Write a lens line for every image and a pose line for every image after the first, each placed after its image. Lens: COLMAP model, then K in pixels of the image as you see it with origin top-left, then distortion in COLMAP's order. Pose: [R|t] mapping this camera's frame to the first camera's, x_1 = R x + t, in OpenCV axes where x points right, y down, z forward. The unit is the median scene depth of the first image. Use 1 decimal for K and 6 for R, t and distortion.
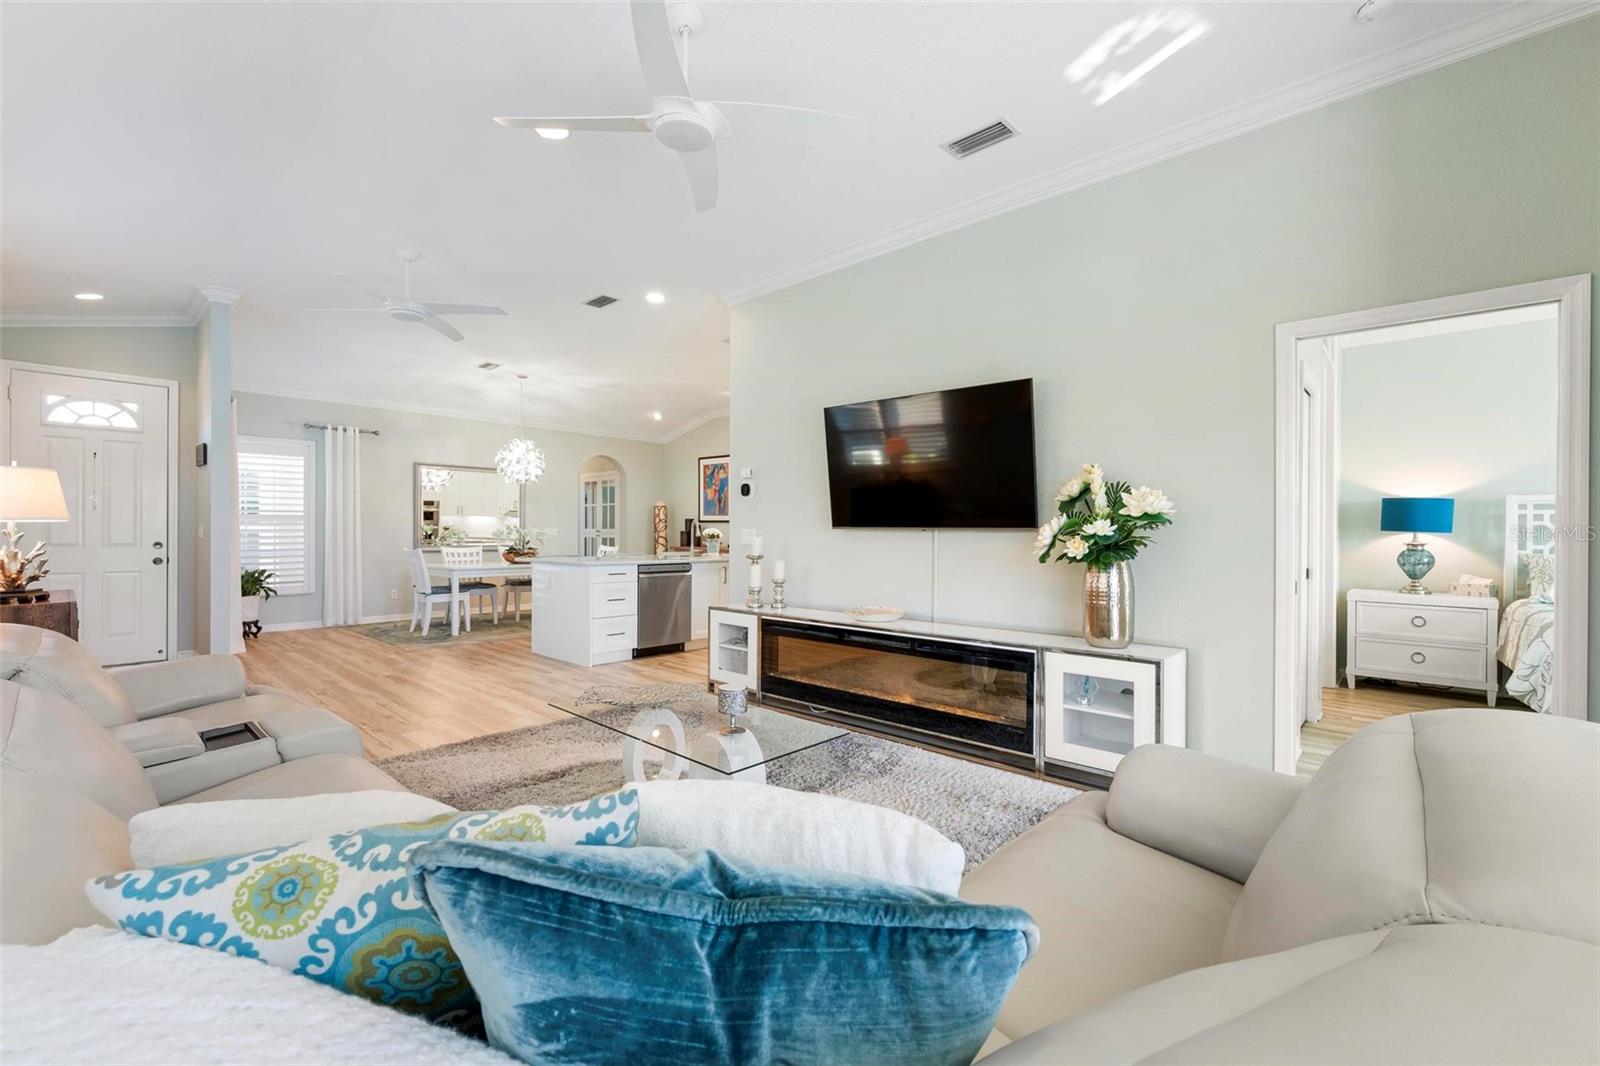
lens RADIAL K [[656.3, 0, 796.6], [0, 656.3, 533.6], [0, 0, 1]] dist [-0.003608, 0.000374]
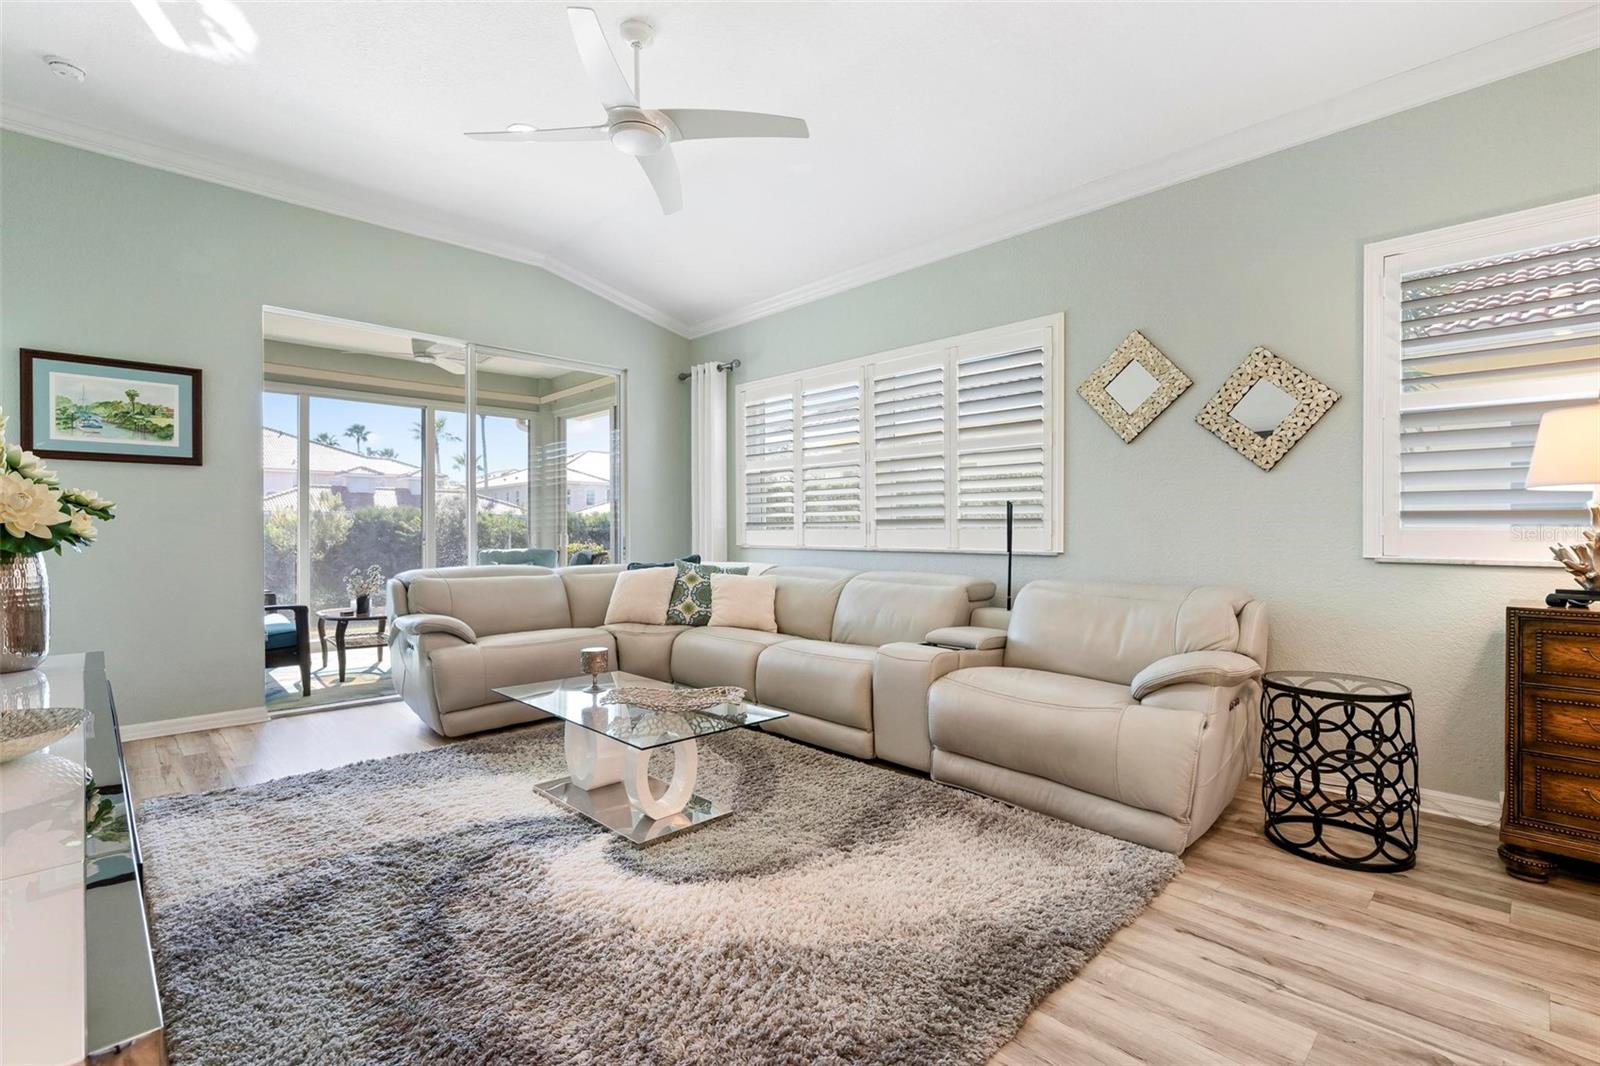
lens RADIAL K [[730.7, 0, 803.2], [0, 730.7, 533.9], [0, 0, 1]] dist [-0.001157, 0.000797]
pose [[-0.998126, -0.000932, 0.061191, -0.283603], [-0.000561, 0.999981, 0.006078, 0.017497], [-0.061195, 0.006032, -0.998108, 1.210473]]
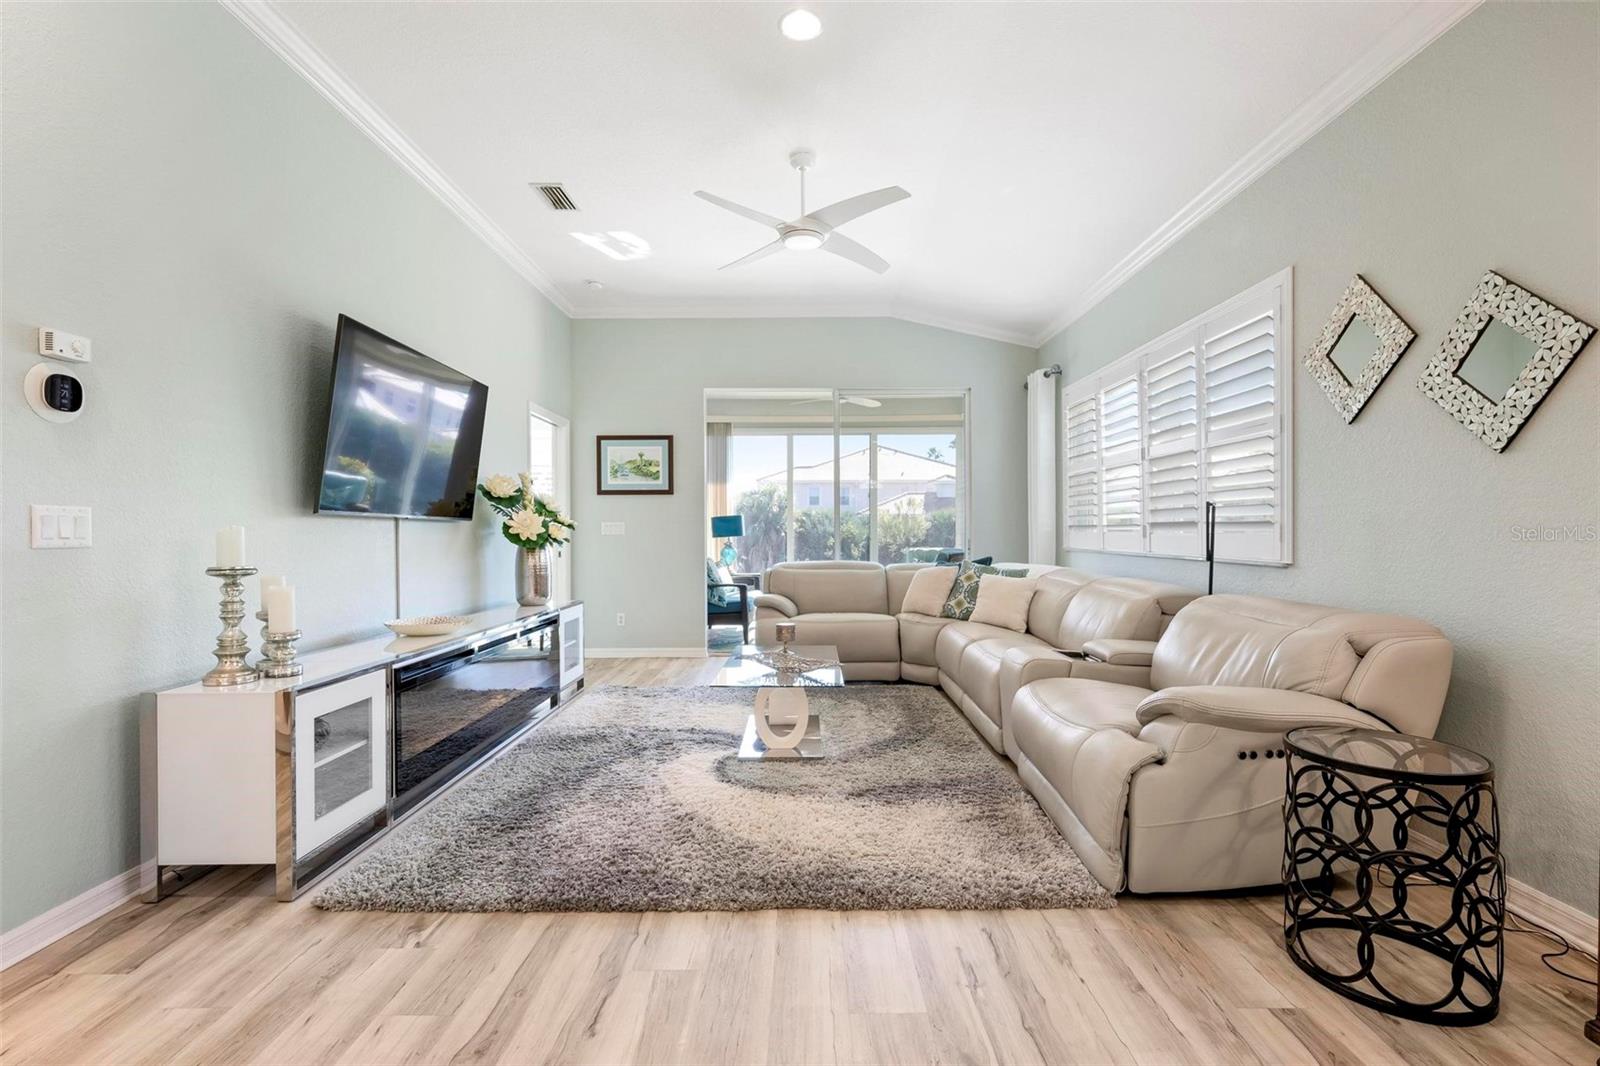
lens RADIAL K [[730.7, 0, 802.6], [0, 730.7, 533.0], [0, 0, 1]] dist [-0.001157, 0.000797]
pose [[-0.668927, -0.001076, 0.743327, -0.748749], [0.004852, 0.999971, 0.005814, 0.009199], [-0.743312, 0.007495, -0.668902, 1.143449]]
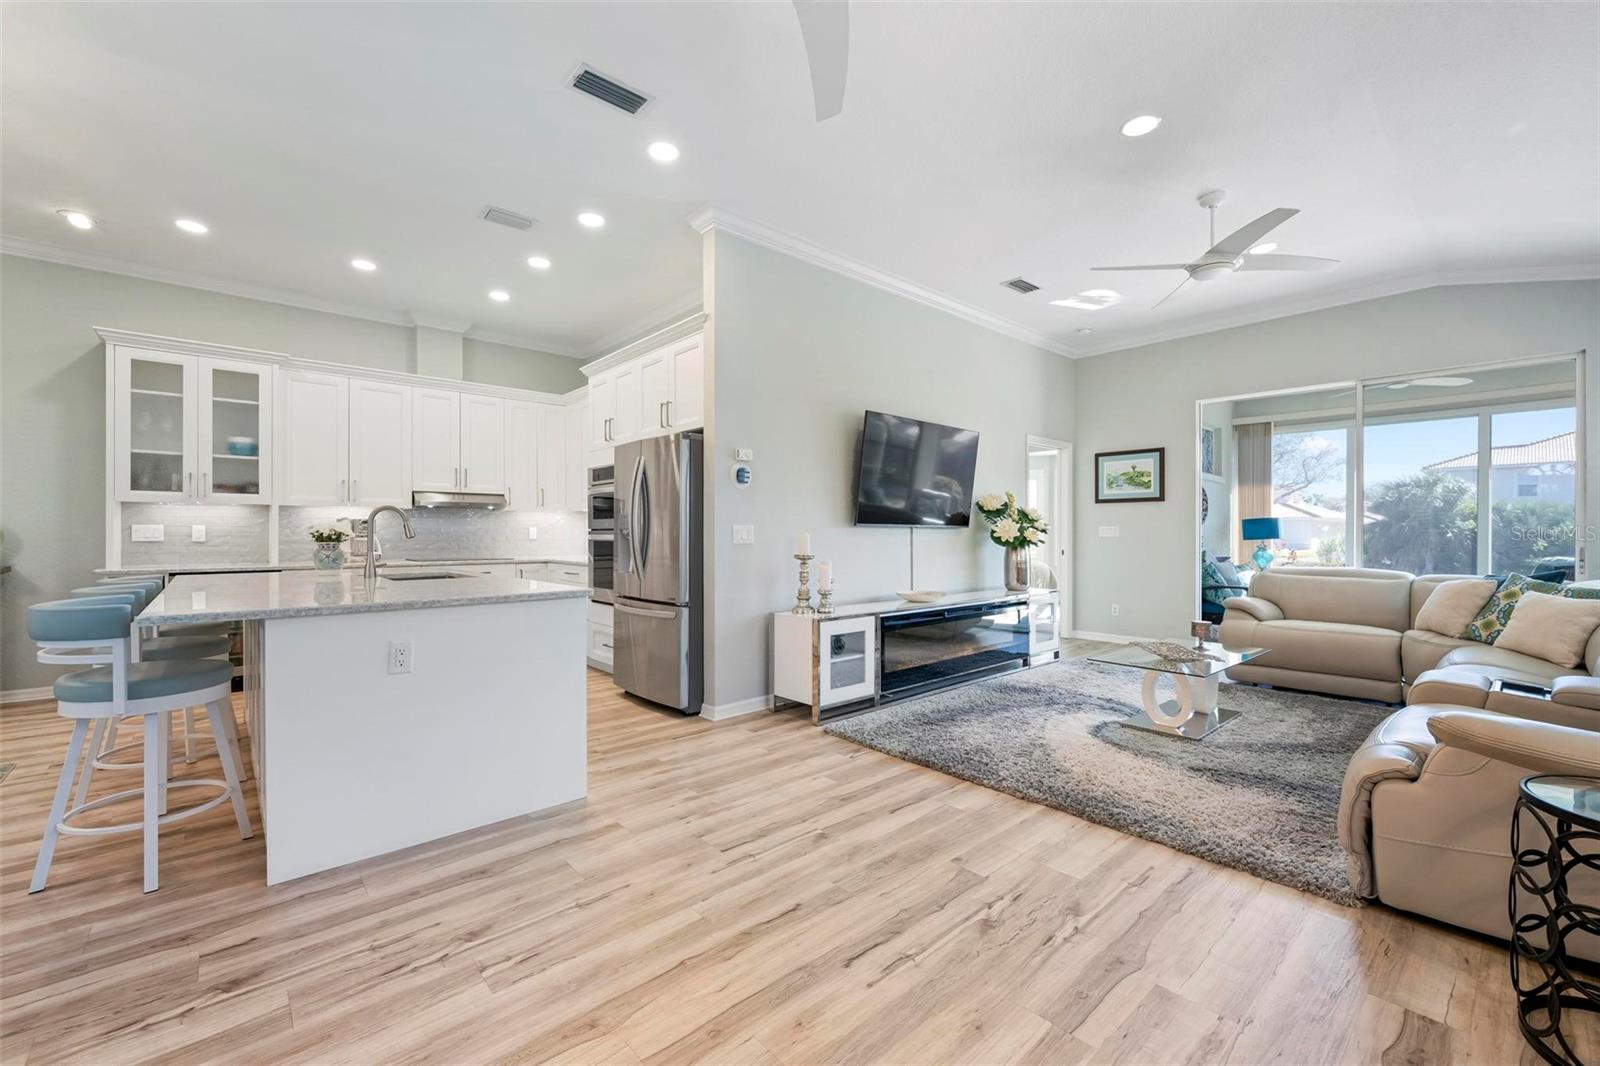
lens RADIAL K [[656.3, 0, 799.1], [0, 656.3, 533.0], [0, 0, 1]] dist [-0.003608, 0.000374]
pose [[0.112139, -0.005704, 0.993676, -1.017401], [0.004482, 0.999976, 0.005234, -0.001091], [-0.993682, 0.003867, 0.112161, 0.996478]]
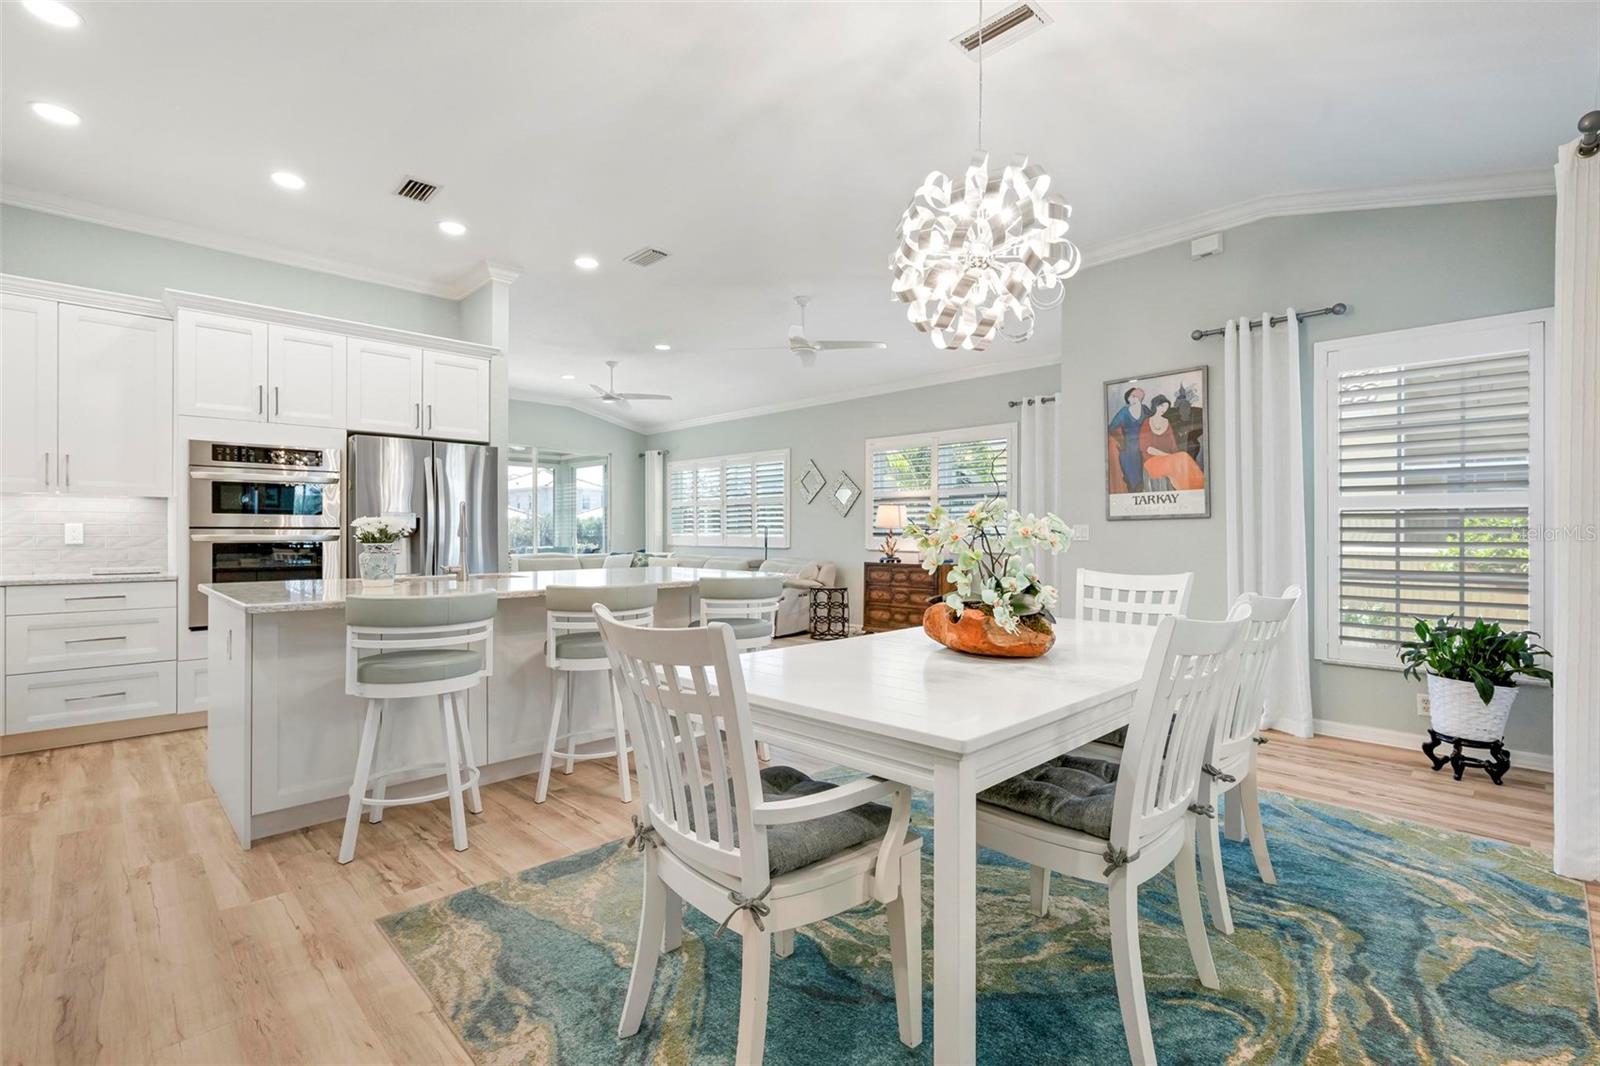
lens RADIAL K [[730.7, 0, 806.3], [0, 730.7, 528.7], [0, 0, 1]] dist [-0.001157, 0.000797]
pose [[-0.998838, -0.001703, 0.048170, -0.689678], [-0.001780, 0.999997, -0.001539, -0.005411], [-0.048167, -0.001623, -0.998838, 2.432442]]
